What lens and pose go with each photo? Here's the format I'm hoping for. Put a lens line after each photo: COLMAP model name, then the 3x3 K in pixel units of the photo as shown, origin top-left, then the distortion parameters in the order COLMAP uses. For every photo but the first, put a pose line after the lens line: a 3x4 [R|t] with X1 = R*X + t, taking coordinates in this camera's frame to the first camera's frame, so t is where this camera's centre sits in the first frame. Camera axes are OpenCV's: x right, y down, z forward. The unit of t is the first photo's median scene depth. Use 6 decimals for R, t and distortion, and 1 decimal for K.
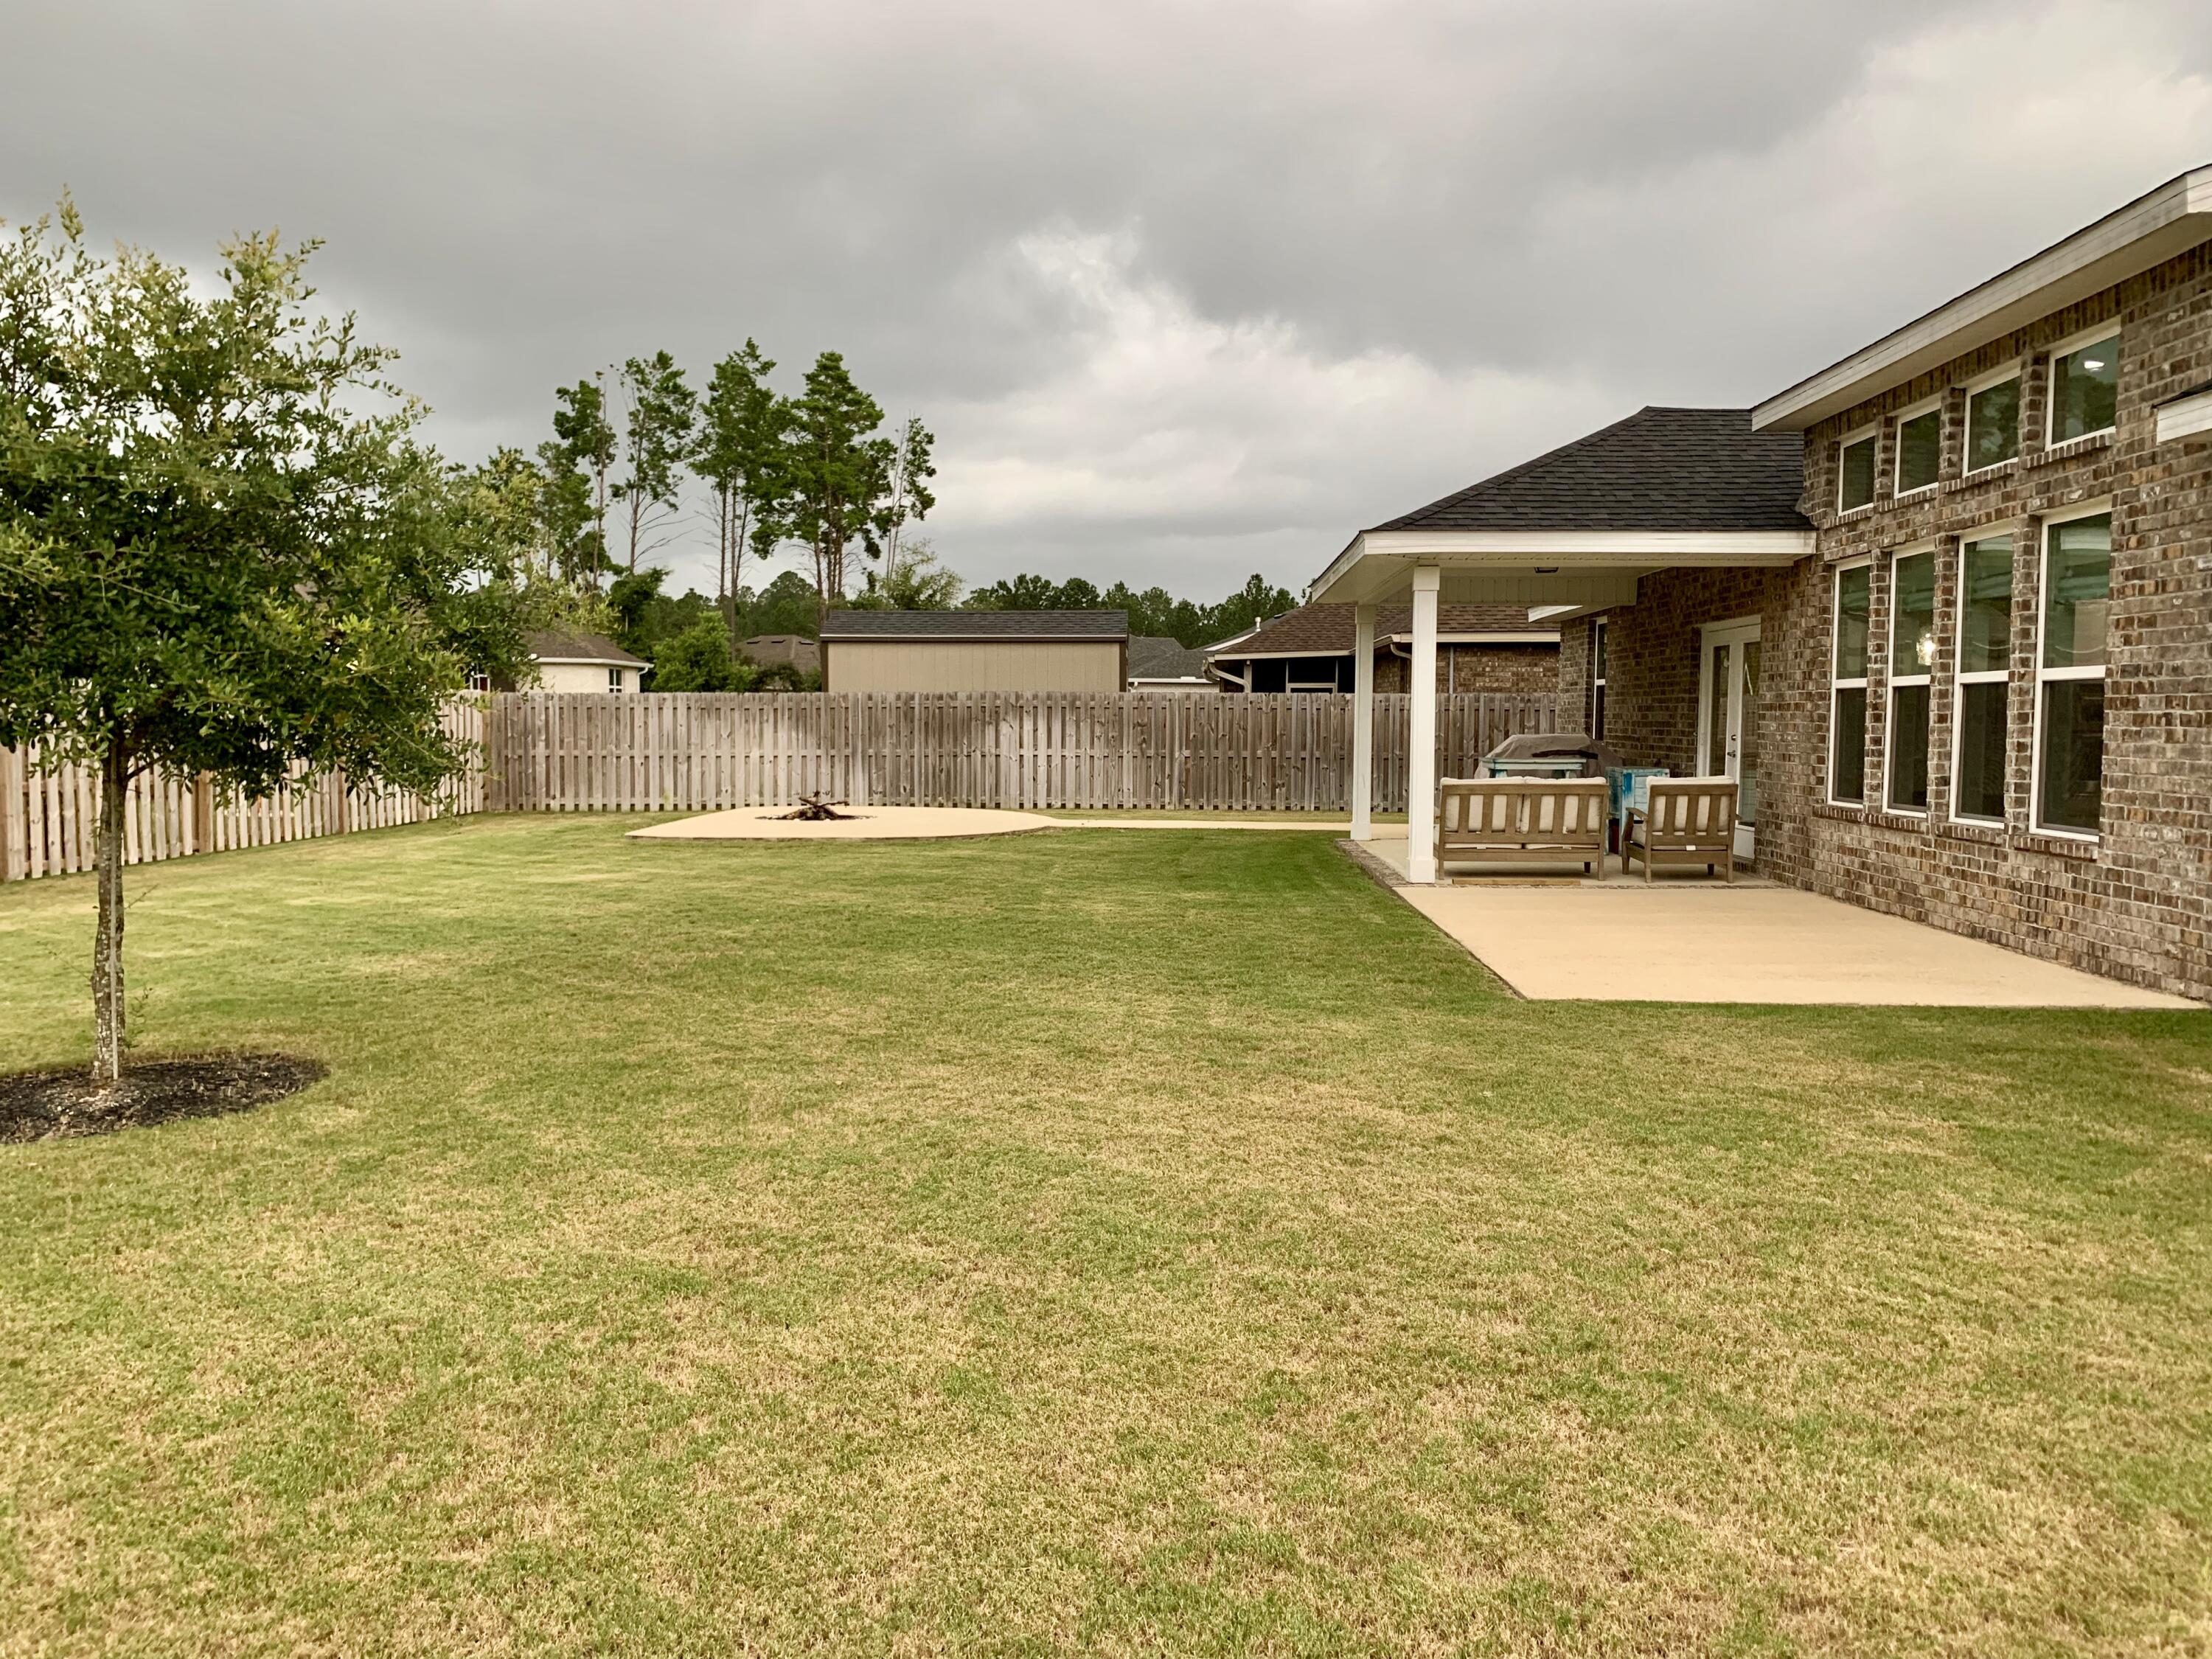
lens RADIAL K [[1713.2, 0, 1106.0], [0, 1713.2, 829.5], [0, 0, 1]] dist [0.035091, -0.001187]
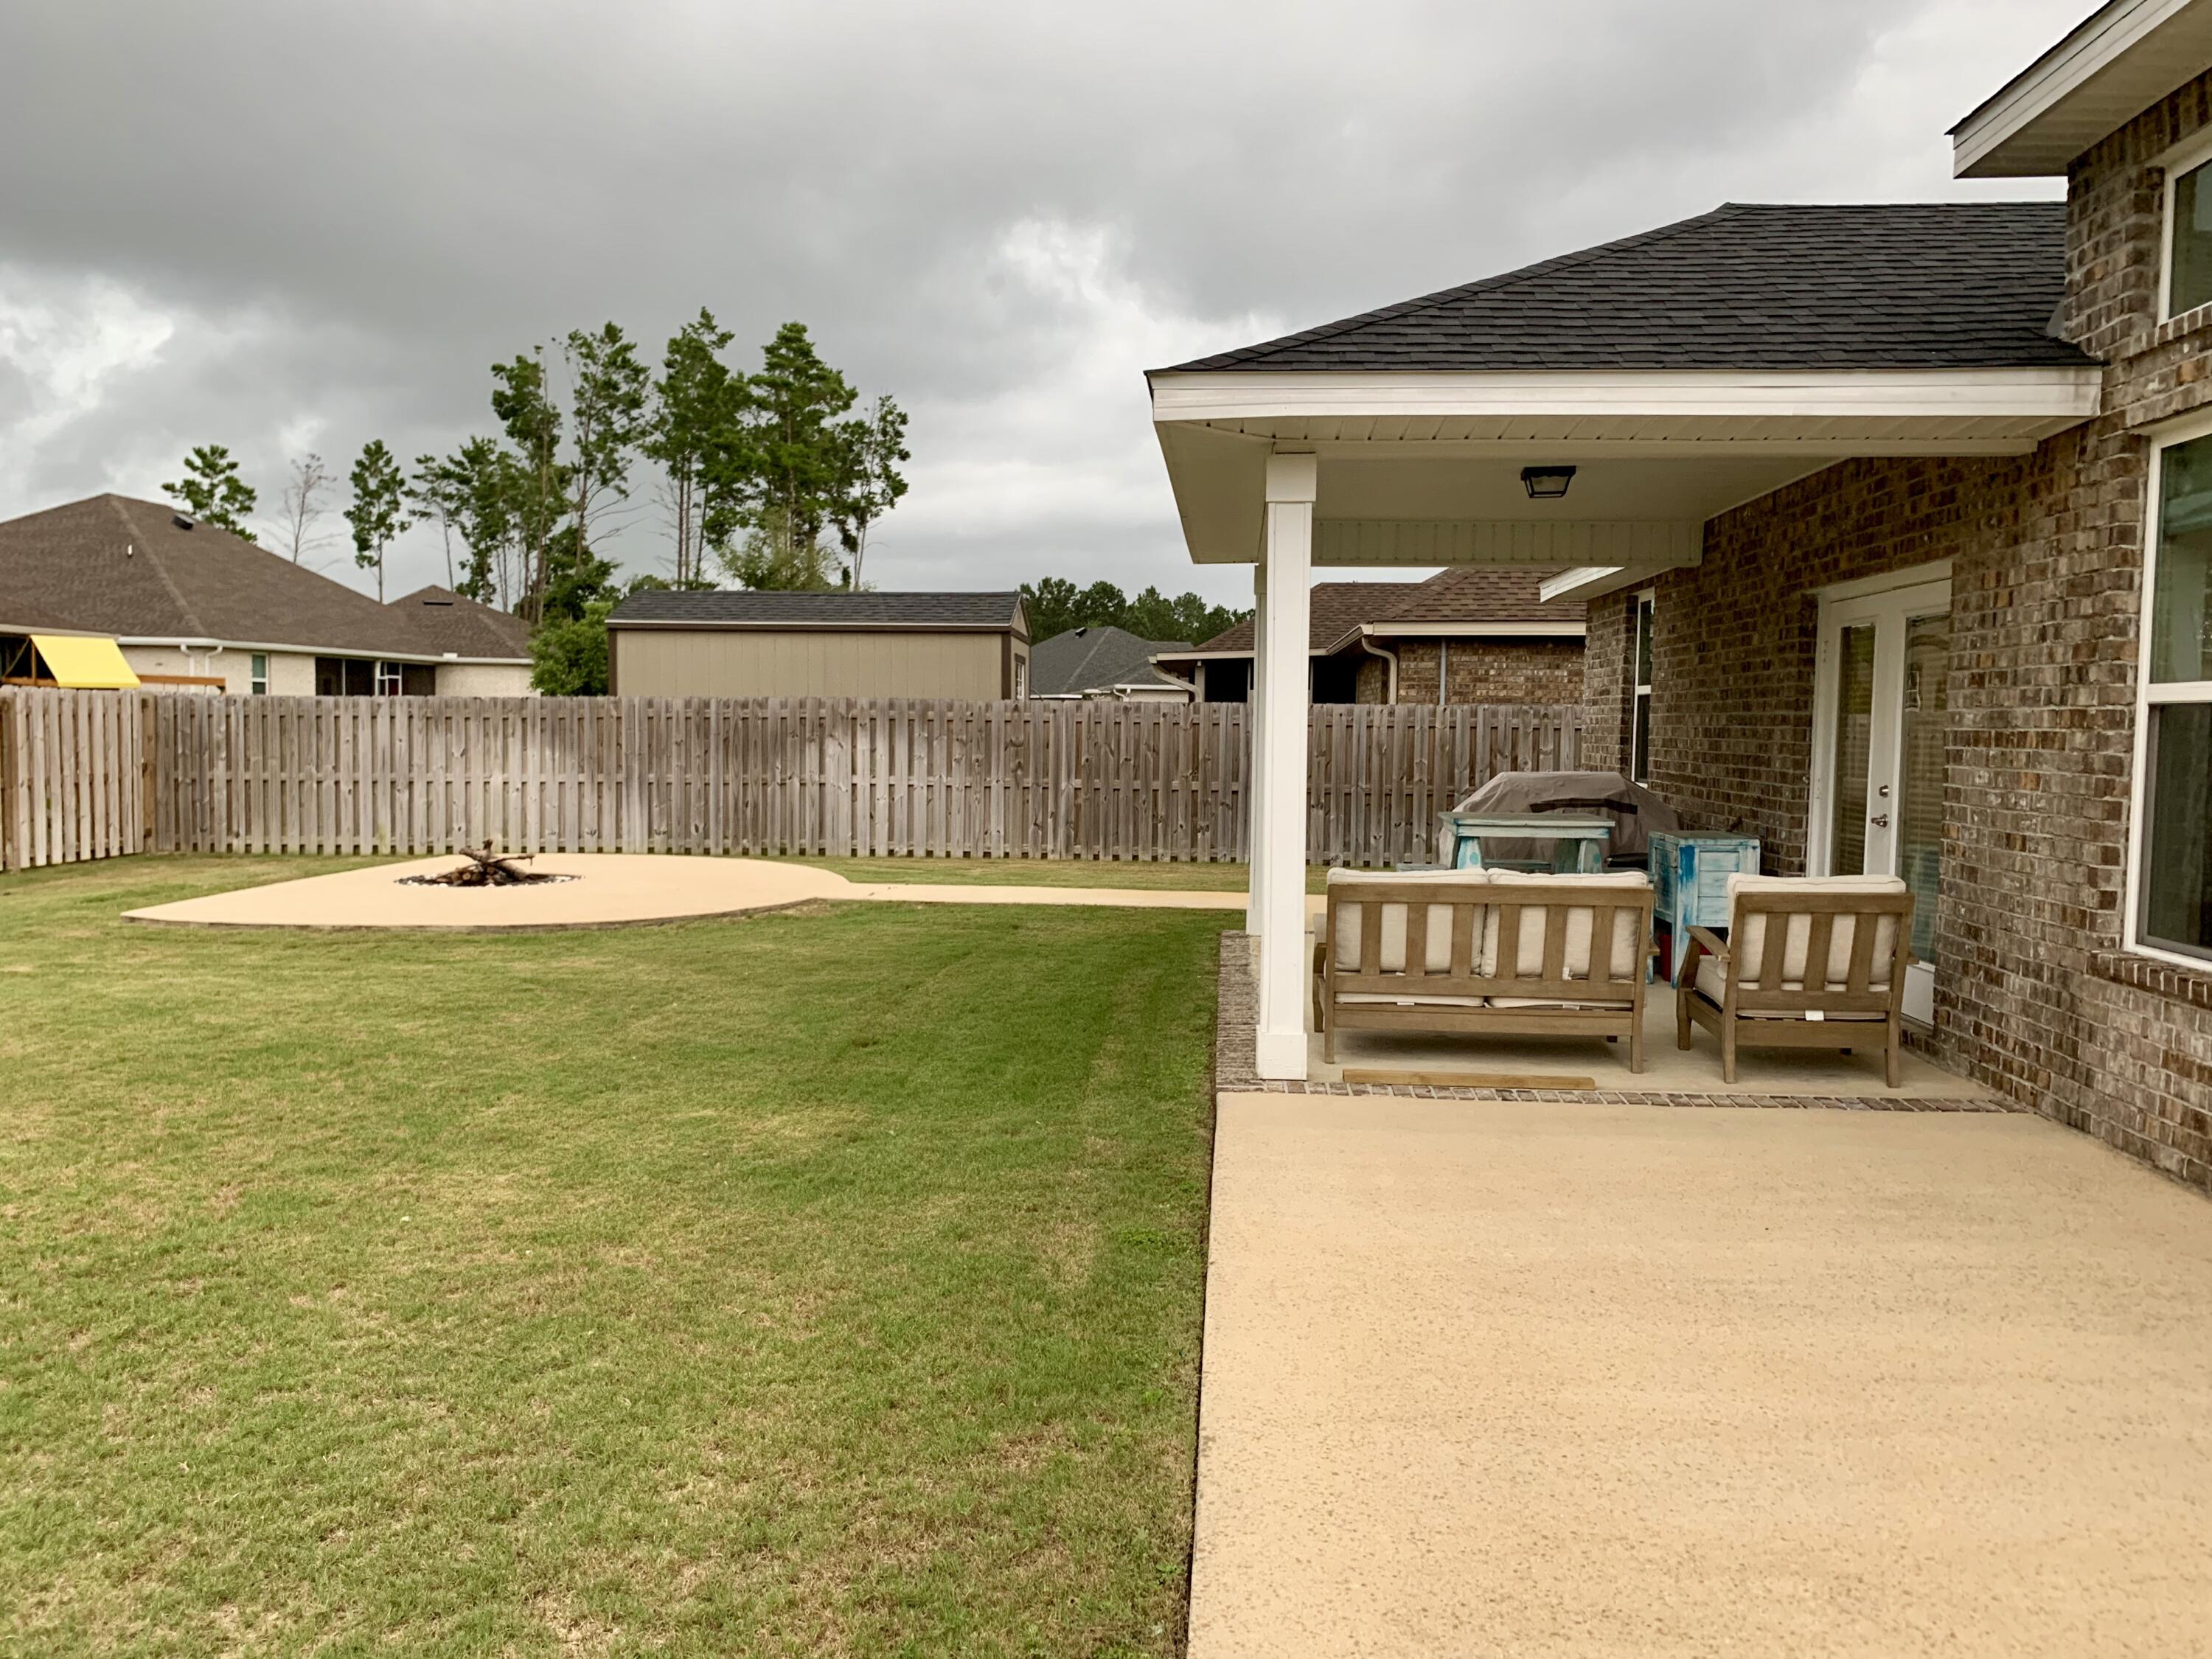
lens RADIAL K [[1673.2, 0, 1106.0], [0, 1673.2, 829.5], [0, 0, 1]] dist [0.009740, 0.002049]
pose [[0.999390, 0.009584, -0.033580, 0.082906], [-0.009671, 0.999950, -0.002432, -0.022927], [0.033556, 0.002755, 0.999433, 0.280984]]
